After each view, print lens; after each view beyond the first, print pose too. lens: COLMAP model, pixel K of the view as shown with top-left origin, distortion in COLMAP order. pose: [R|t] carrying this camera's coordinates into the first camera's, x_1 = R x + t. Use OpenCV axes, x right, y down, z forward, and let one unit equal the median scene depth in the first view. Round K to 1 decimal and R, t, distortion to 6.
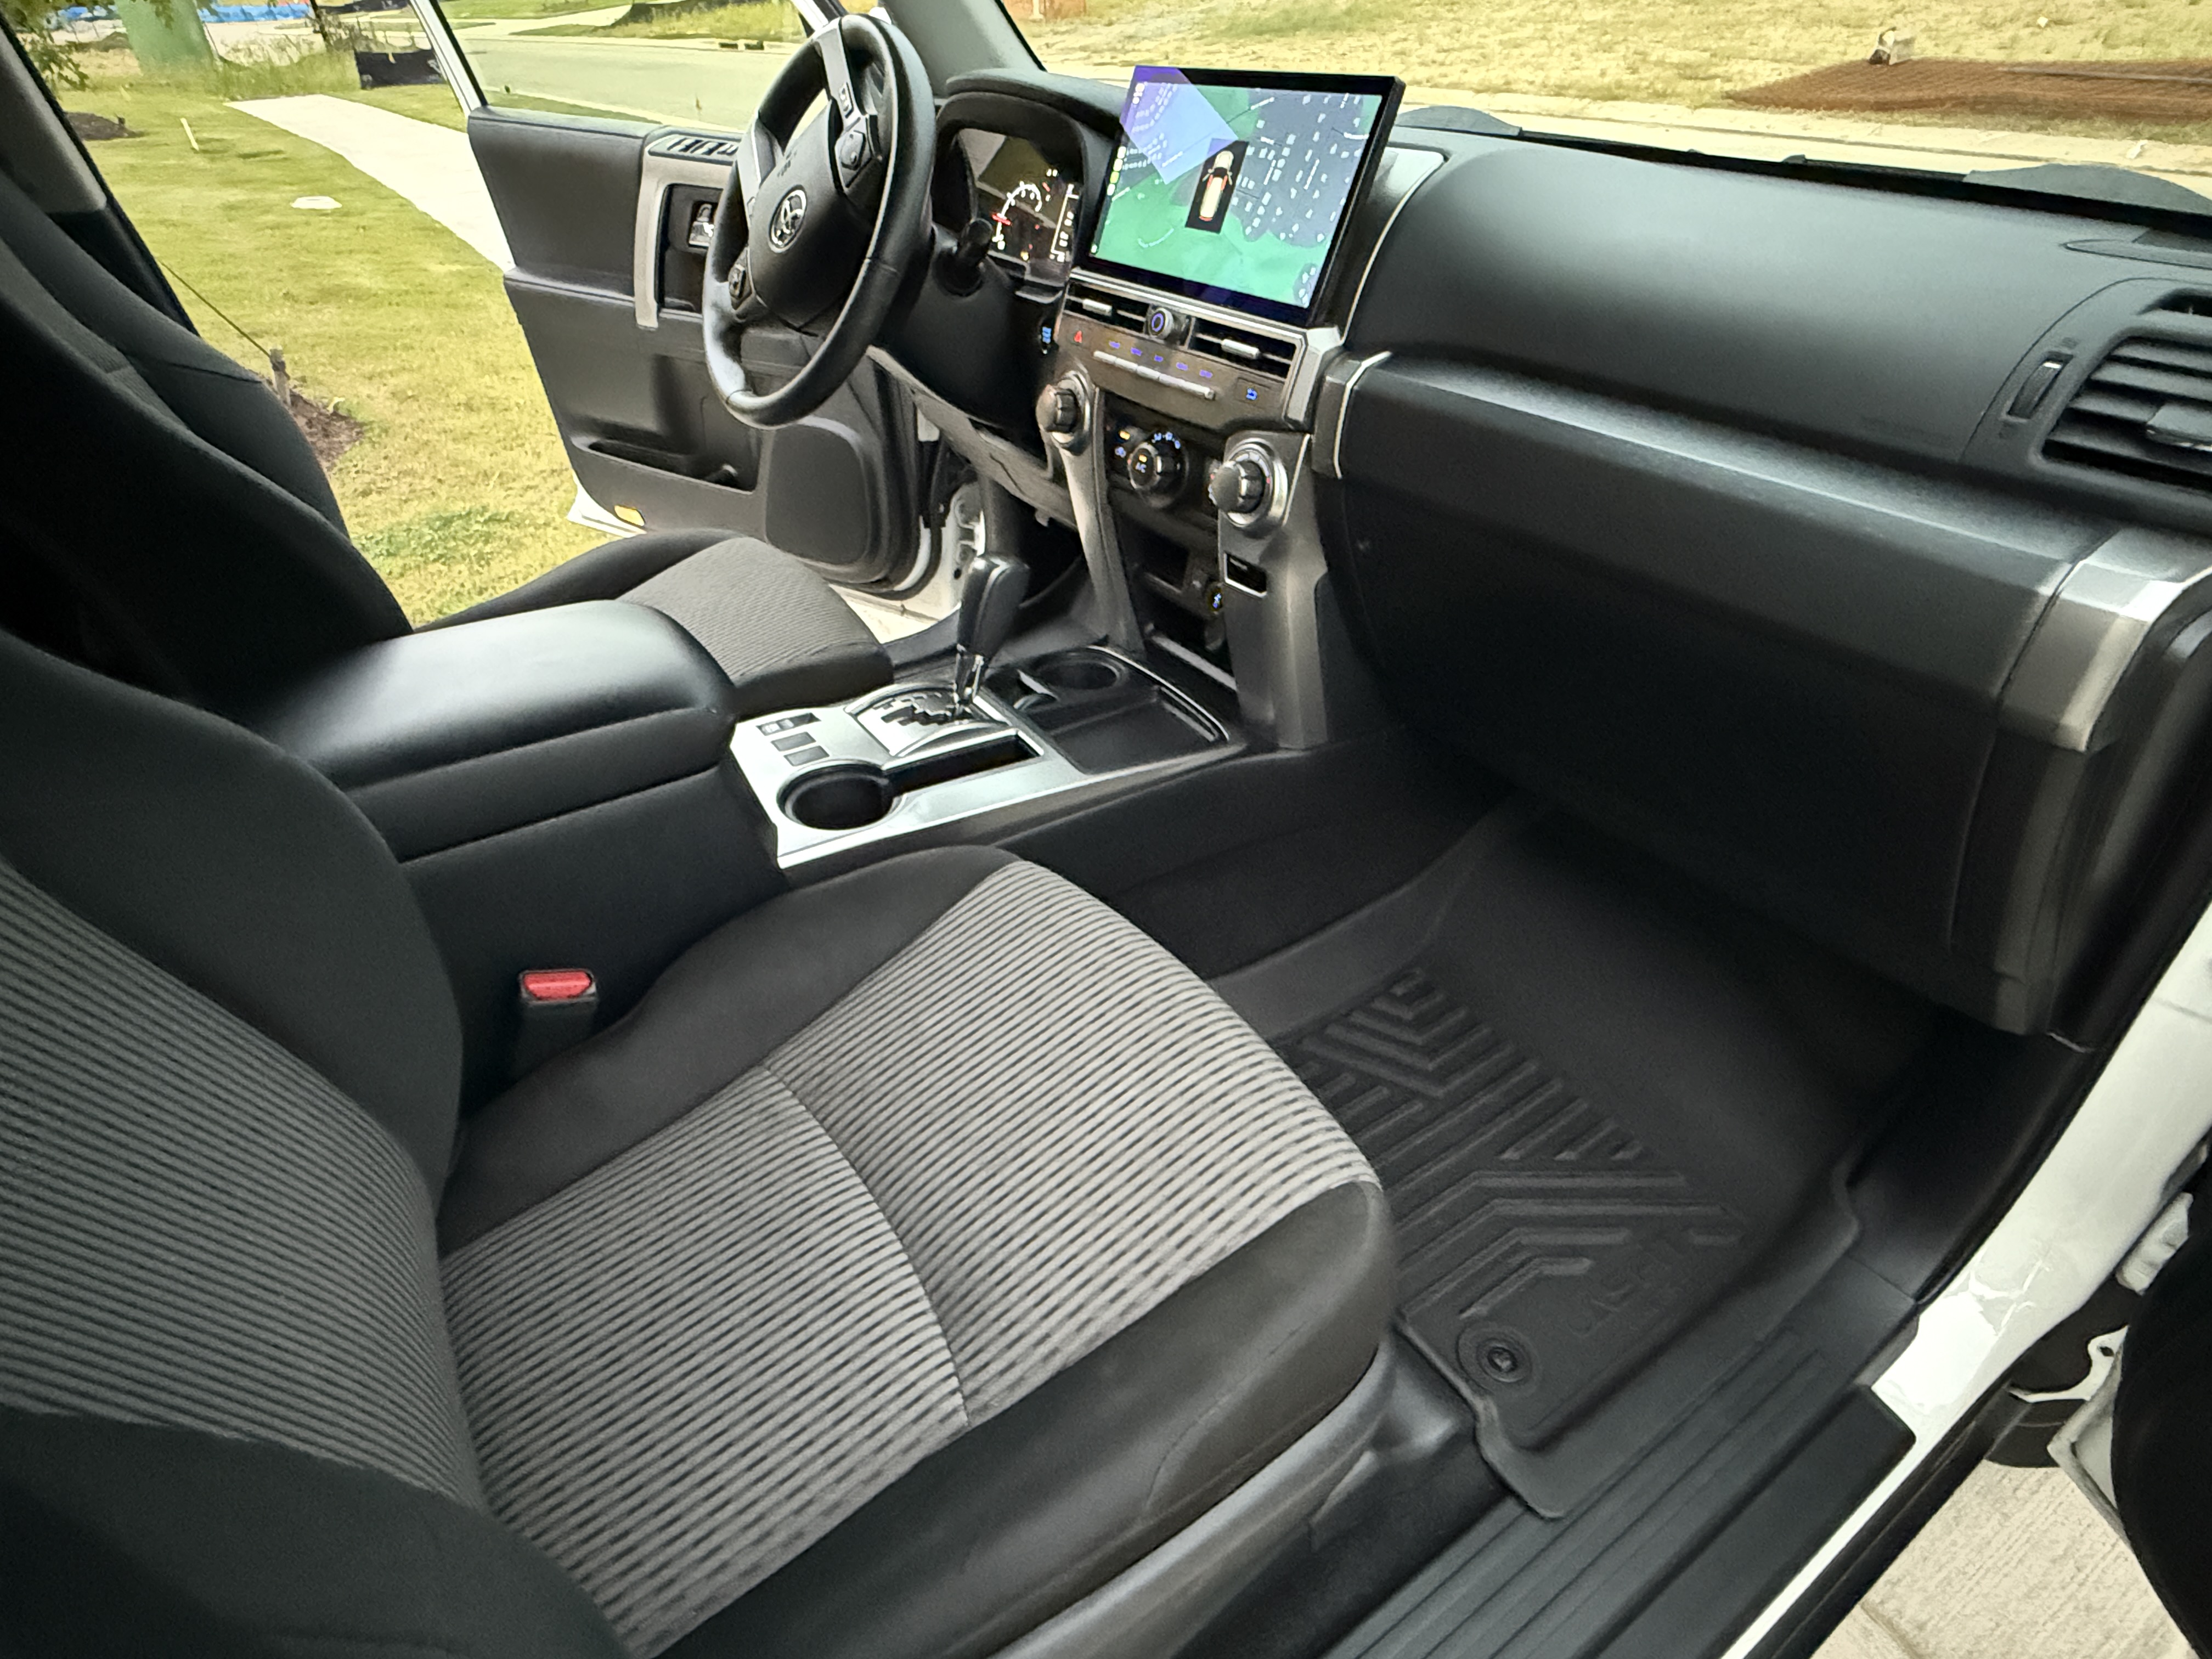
lens RADIAL K [[1178.6, 0, 1095.5], [0, 1178.6, 831.6], [0, 0, 1]] dist [-0.001288, -0.000539]
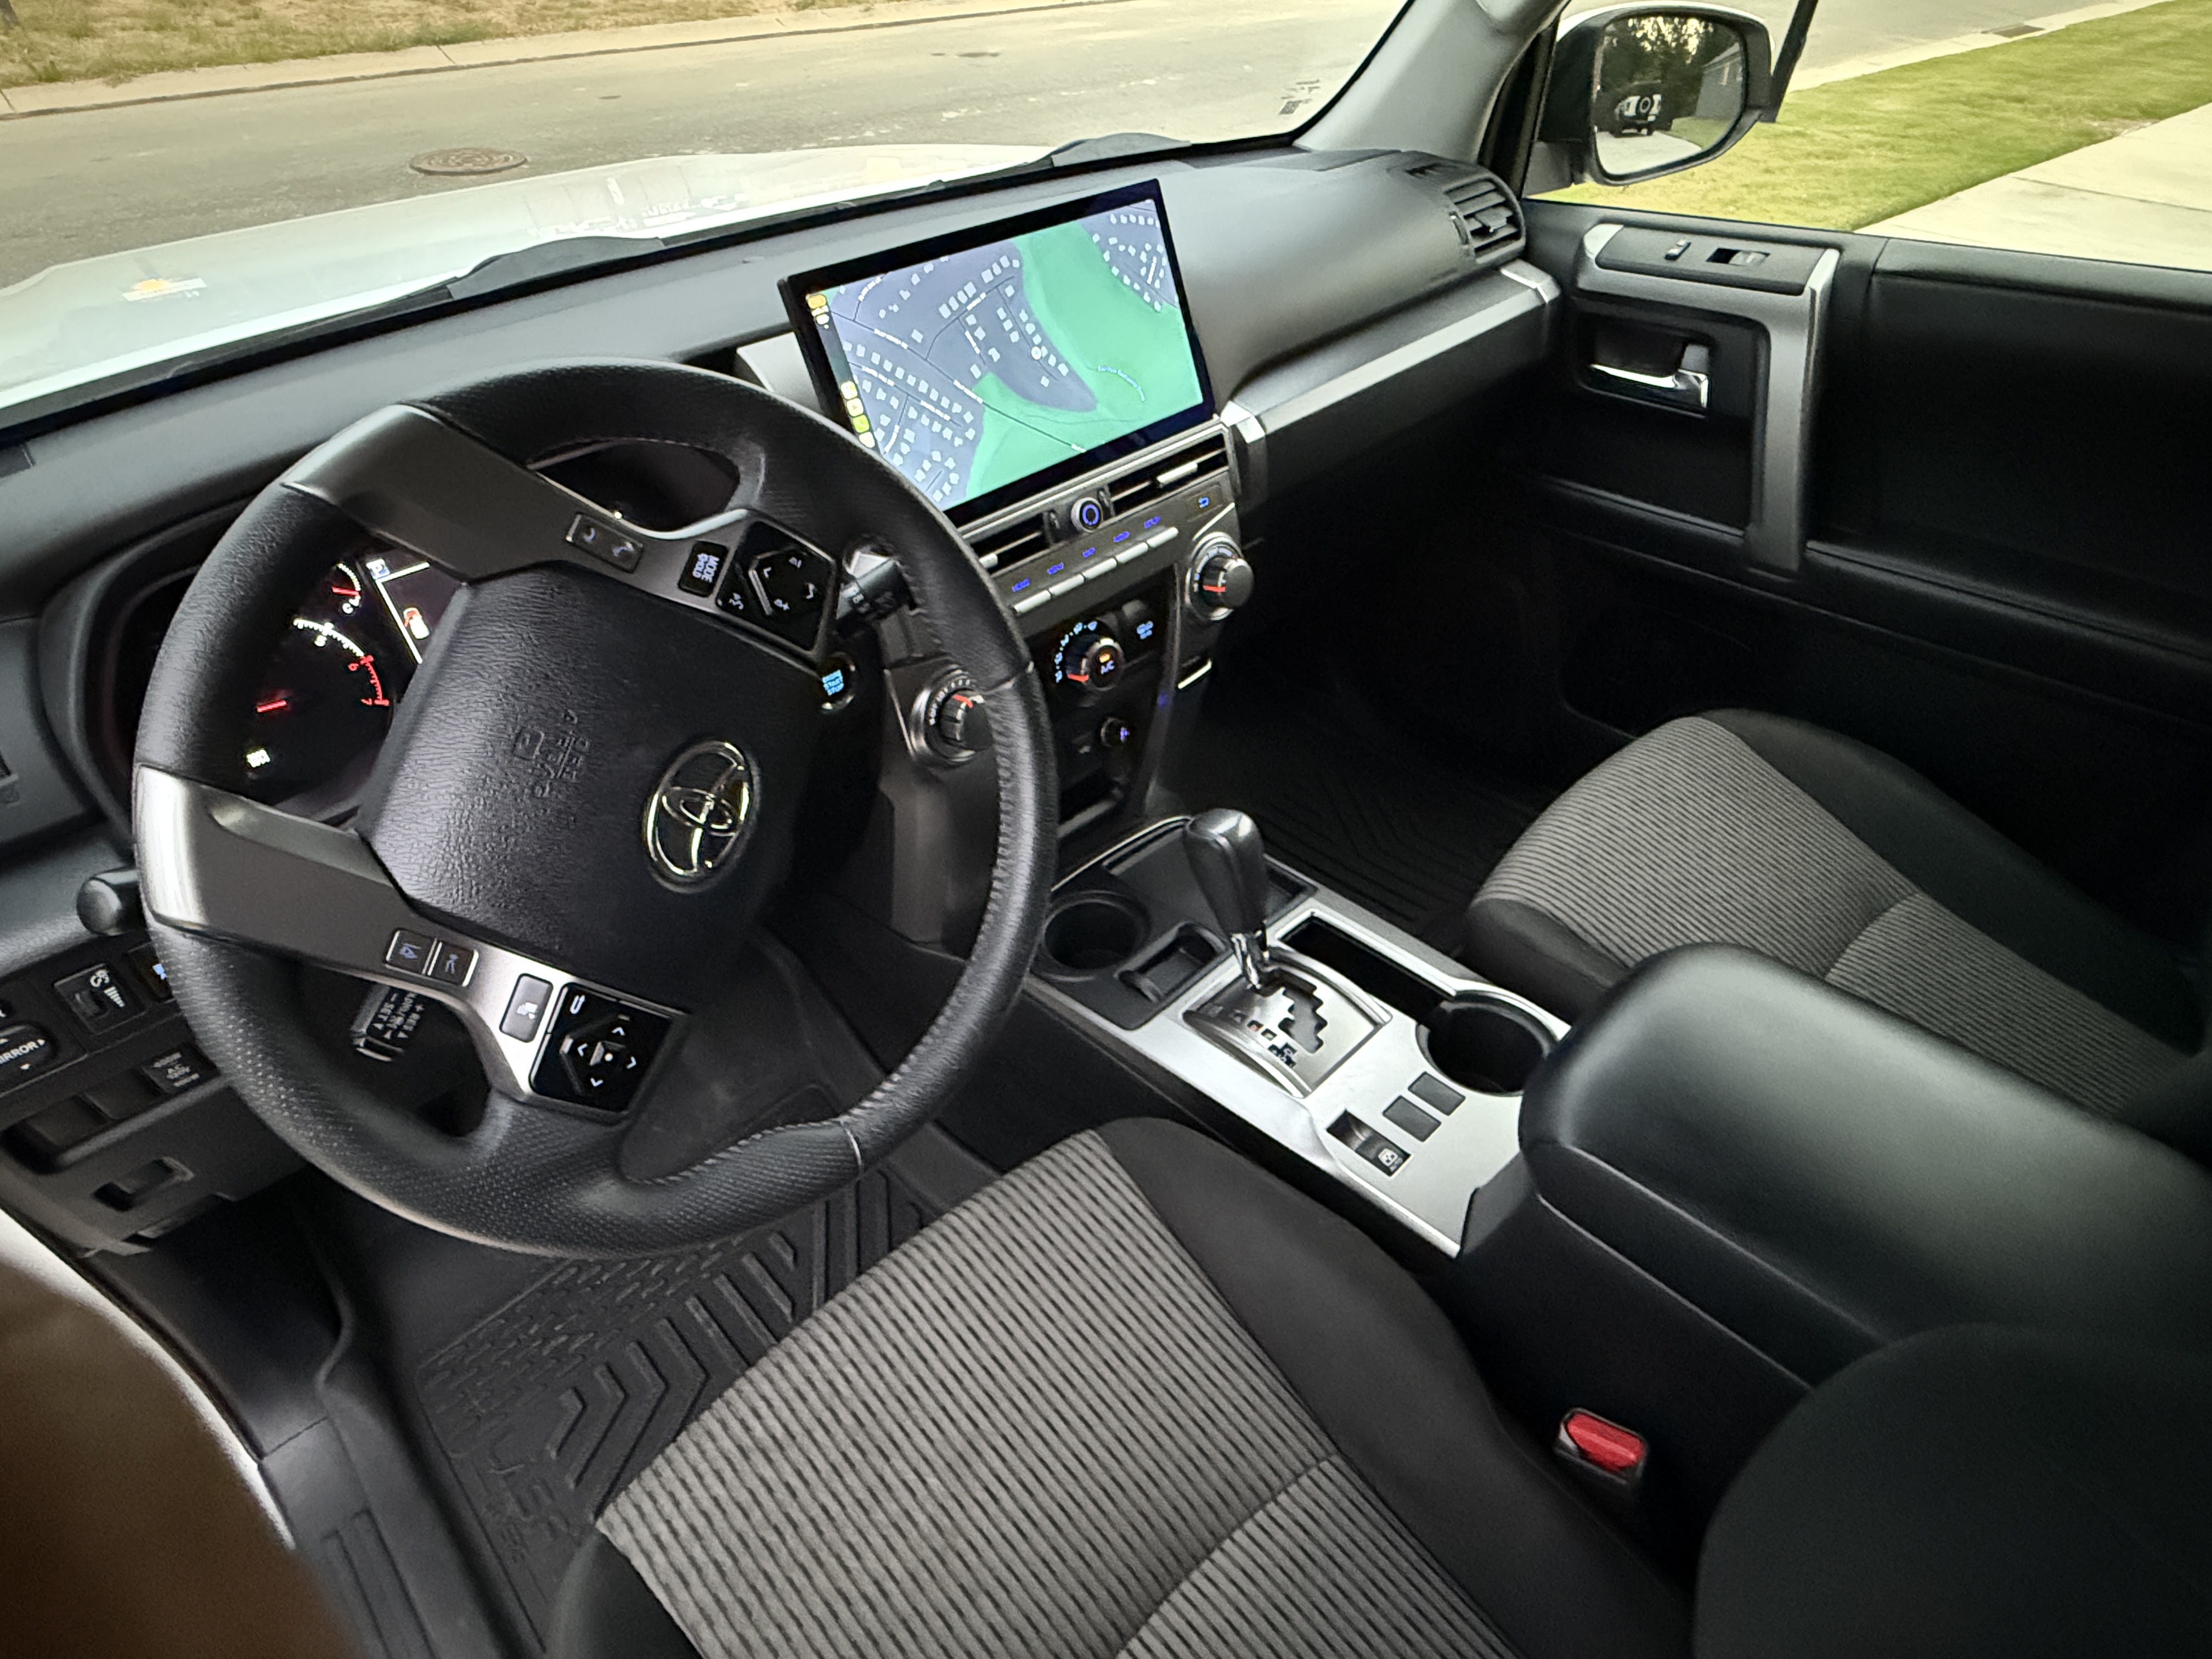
lens RADIAL K [[1178.6, 0, 1095.5], [0, 1178.6, 831.6], [0, 0, 1]] dist [-0.001288, -0.000539]
pose [[-0.174374, -0.628019, 0.758410, -0.689982], [0.587644, 0.551645, 0.591914, -0.764205], [-0.790107, 0.548889, 0.272859, 0.852206]]
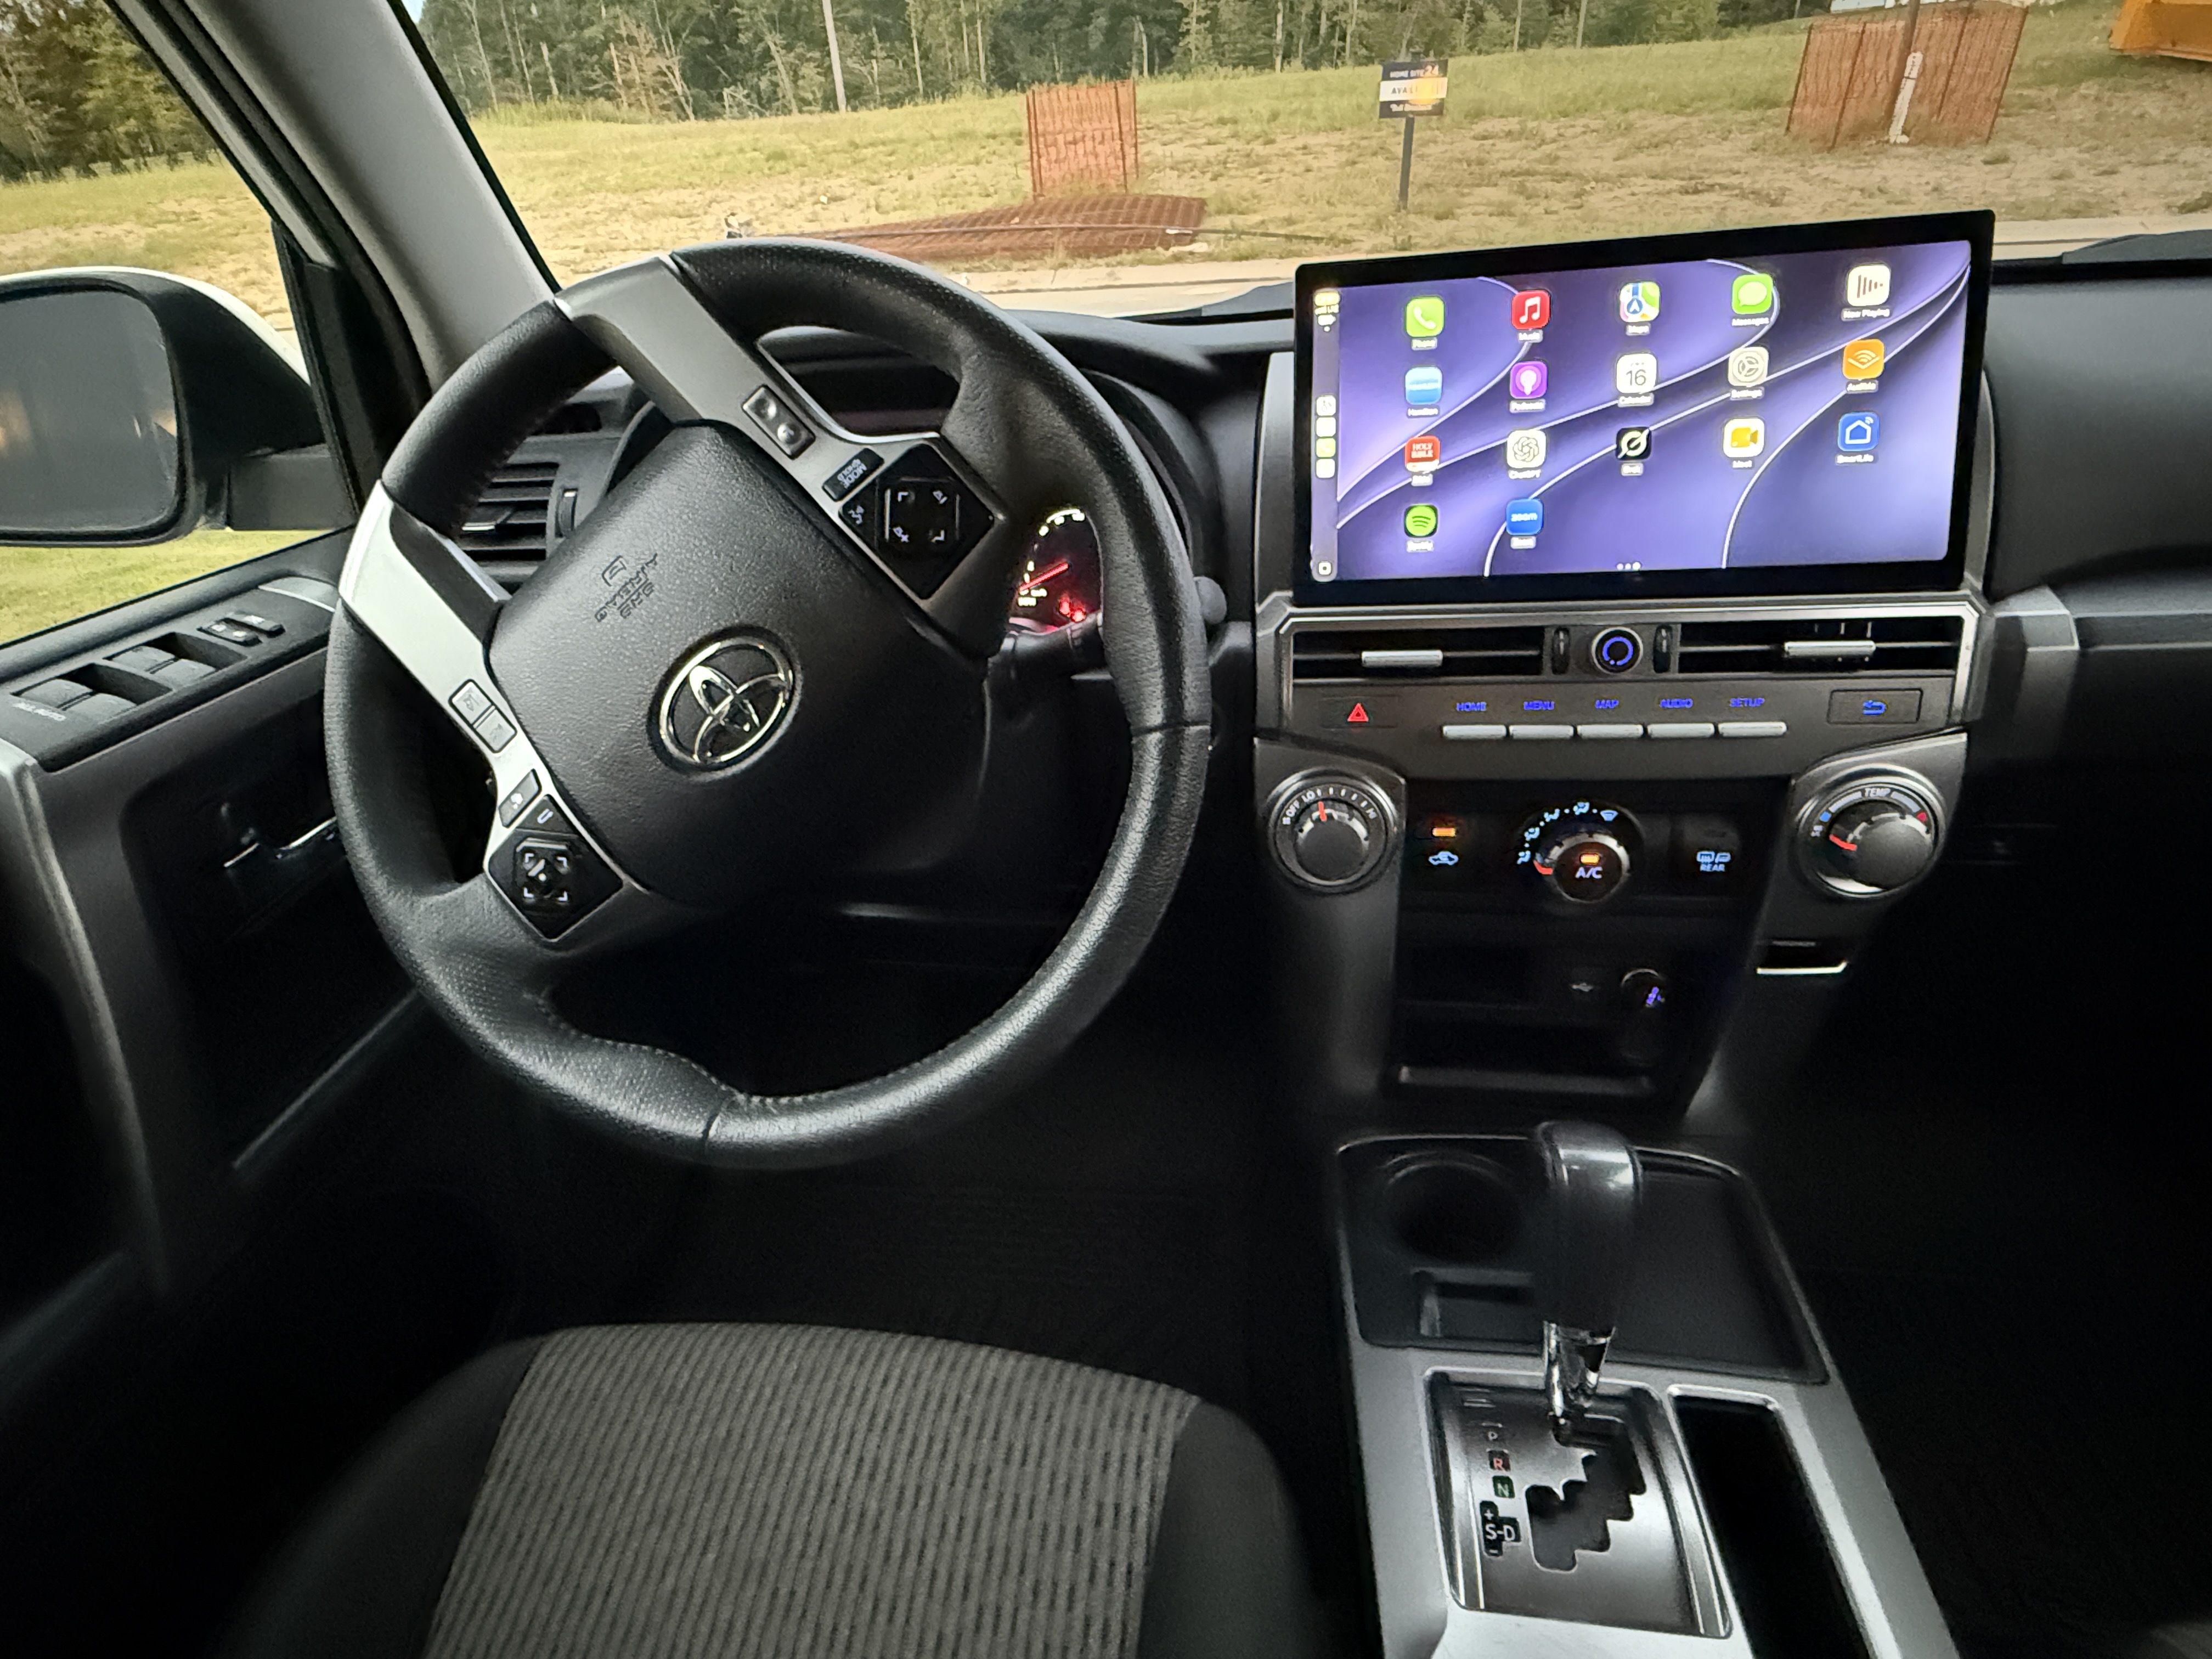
lens RADIAL K [[1178.6, 0, 1095.5], [0, 1178.6, 831.6], [0, 0, 1]] dist [-0.001288, -0.000539]
pose [[0.673978, -0.405946, 0.617221, -0.493118], [0.481706, 0.874937, 0.049444, -0.483704], [-0.560100, 0.263995, 0.785235, 0.678636]]
